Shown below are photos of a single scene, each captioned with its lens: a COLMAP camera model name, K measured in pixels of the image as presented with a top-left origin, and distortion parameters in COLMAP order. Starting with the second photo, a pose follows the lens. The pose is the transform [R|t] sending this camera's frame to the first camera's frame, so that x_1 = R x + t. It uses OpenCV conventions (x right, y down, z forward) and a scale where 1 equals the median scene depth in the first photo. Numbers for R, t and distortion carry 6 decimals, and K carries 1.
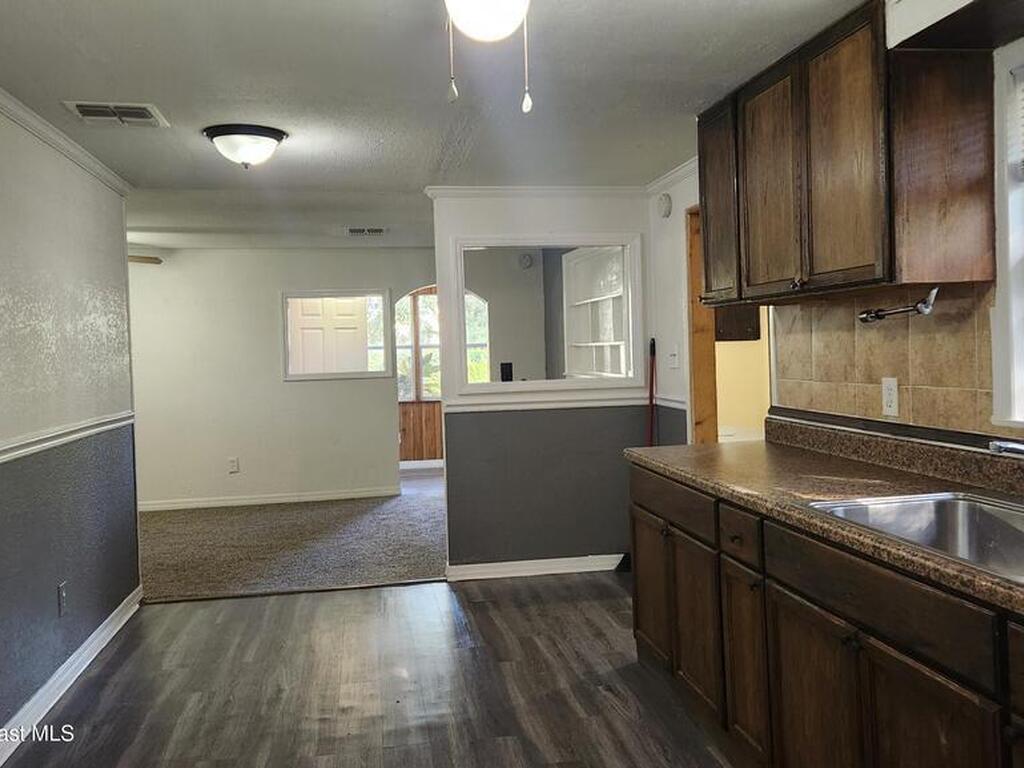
lens RADIAL K [[890.3, 0, 515.2], [0, 890.3, 381.0], [0, 0, 1]] dist [0.008900, 0.001941]
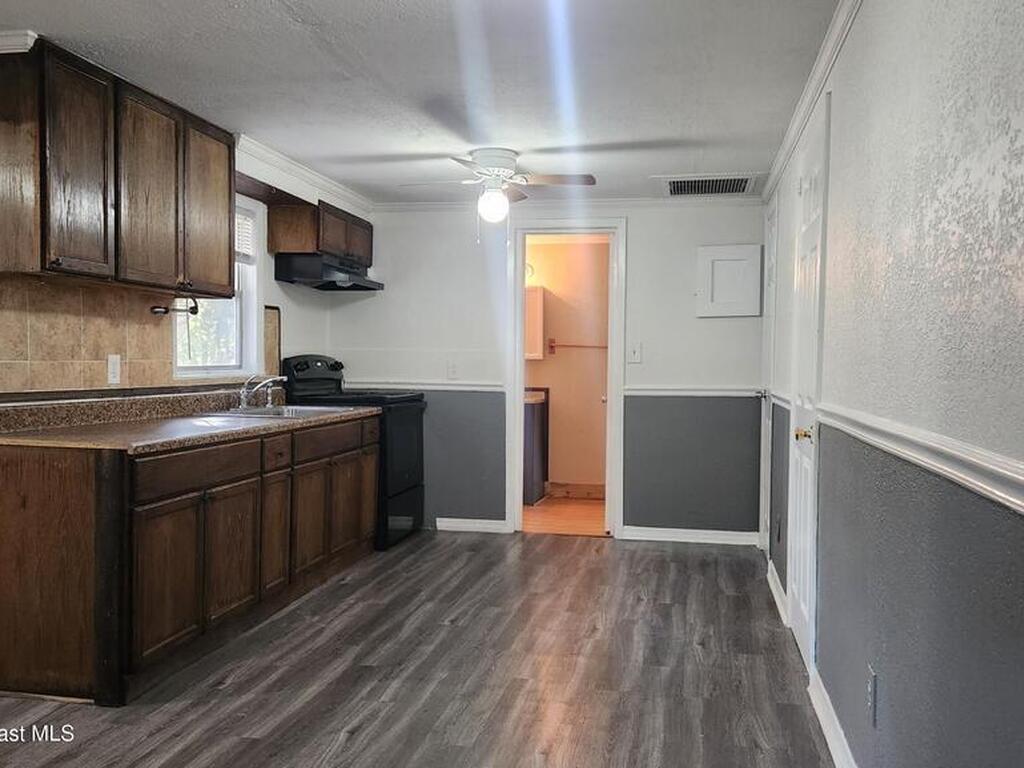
lens RADIAL K [[890.3, 0, 512.8], [0, 890.3, 384.8], [0, 0, 1]] dist [0.008900, 0.001941]
pose [[-0.932819, 0.005585, 0.360302, -0.587031], [0.026889, 0.998171, 0.054144, -0.014711], [-0.359341, 0.060195, -0.931263, 1.946366]]
